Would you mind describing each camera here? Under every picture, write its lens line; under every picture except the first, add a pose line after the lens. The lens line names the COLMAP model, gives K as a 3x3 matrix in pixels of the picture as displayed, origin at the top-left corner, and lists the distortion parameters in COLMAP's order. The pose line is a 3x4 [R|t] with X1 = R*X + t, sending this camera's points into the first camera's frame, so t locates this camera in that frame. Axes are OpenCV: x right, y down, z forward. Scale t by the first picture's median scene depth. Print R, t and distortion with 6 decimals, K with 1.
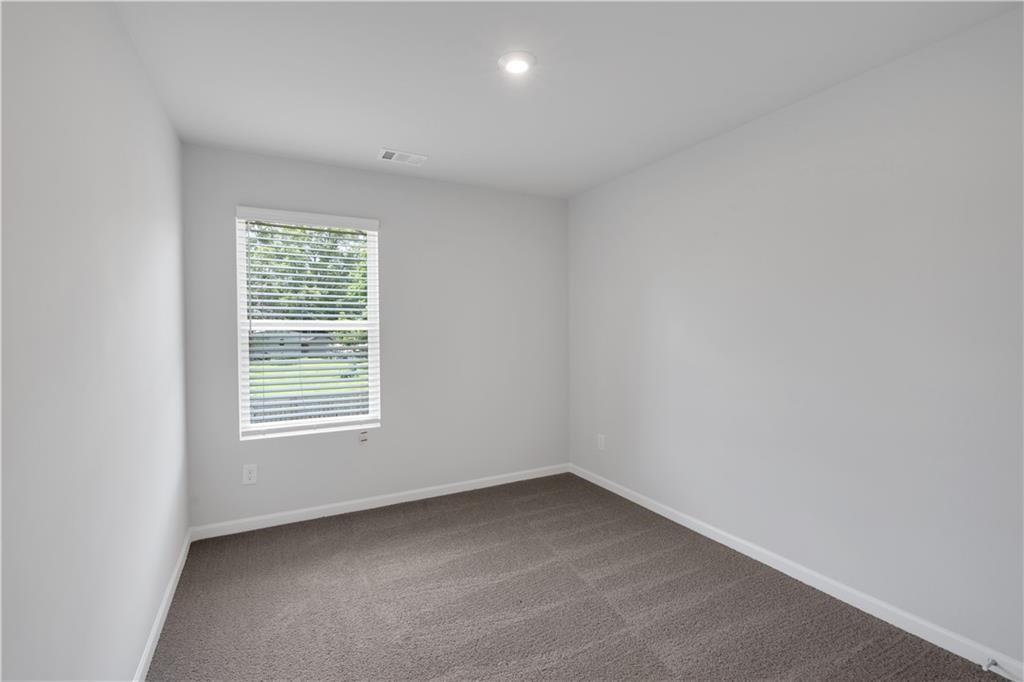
lens RADIAL K [[460.5, 0, 510.7], [0, 460.5, 336.5], [0, 0, 1]] dist [-0.002285, 0.001045]
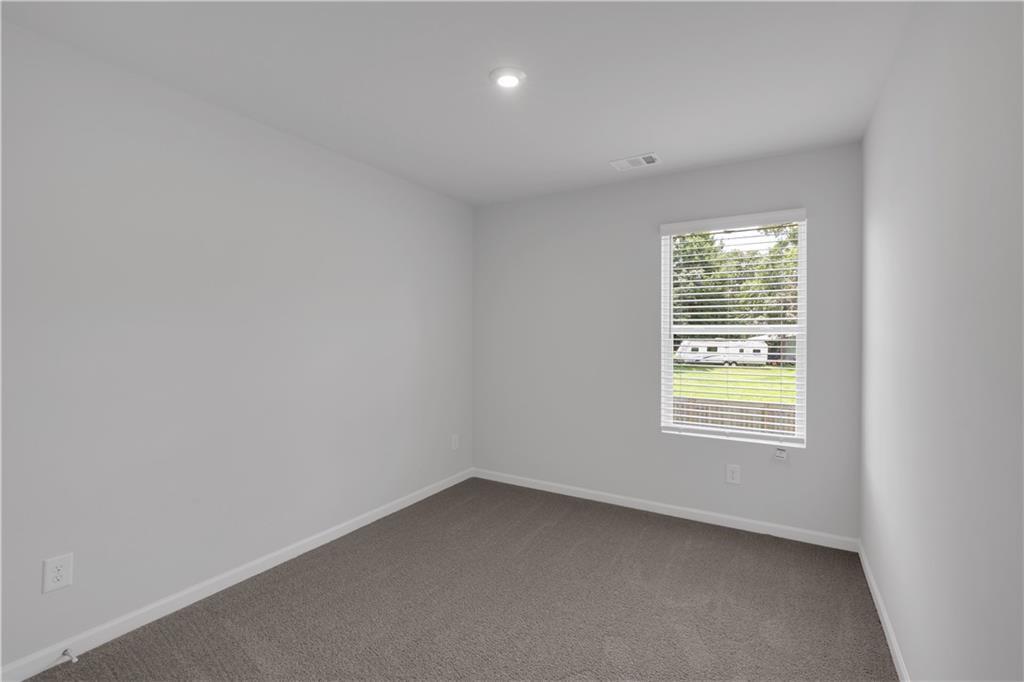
lens RADIAL K [[460.5, 0, 510.7], [0, 460.5, 336.5], [0, 0, 1]] dist [-0.002285, 0.001045]
pose [[0.507832, 0.006183, -0.861434, 0.172471], [-0.015022, 0.999886, -0.001679, -0.001666], [0.861325, 0.013793, 0.507867, 0.093698]]
